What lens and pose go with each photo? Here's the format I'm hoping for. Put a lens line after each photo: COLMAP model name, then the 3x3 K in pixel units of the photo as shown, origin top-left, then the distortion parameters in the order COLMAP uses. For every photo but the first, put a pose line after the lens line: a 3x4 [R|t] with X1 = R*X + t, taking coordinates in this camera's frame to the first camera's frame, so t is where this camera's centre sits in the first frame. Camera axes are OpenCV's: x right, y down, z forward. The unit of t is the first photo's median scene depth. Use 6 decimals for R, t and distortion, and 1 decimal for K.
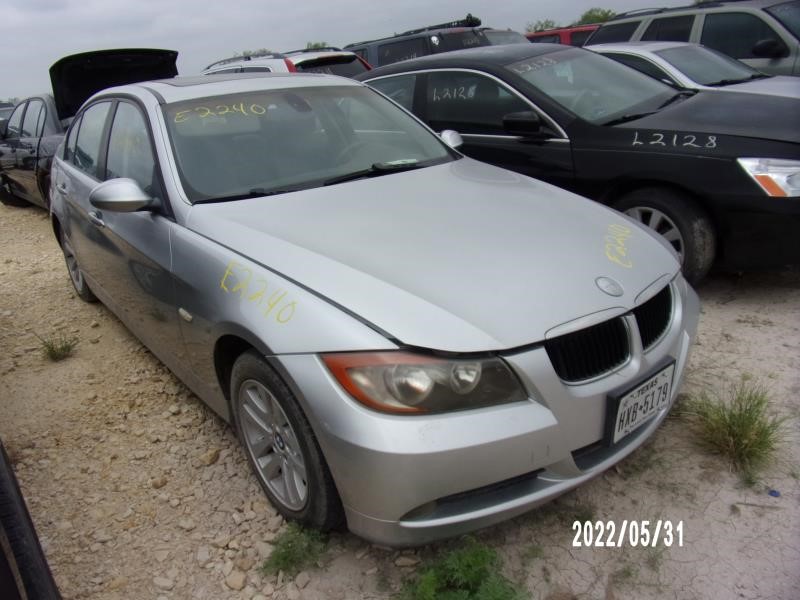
lens RADIAL K [[568.3, 0, 400.0], [0, 568.3, 300.0], [0, 0, 1]] dist [-0.063019, 0.000236]
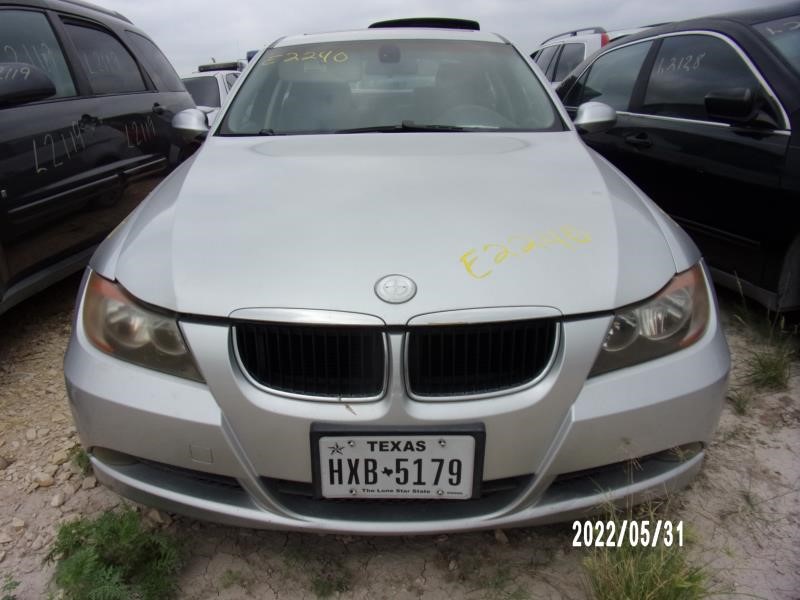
lens RADIAL K [[568.3, 0, 400.0], [0, 568.3, 300.0], [0, 0, 1]] dist [-0.063019, 0.000236]
pose [[0.790067, 0.259016, -0.555612, 0.382182], [-0.247153, 0.964012, 0.097959, -0.038967], [0.560990, 0.059927, 0.825651, 0.214654]]
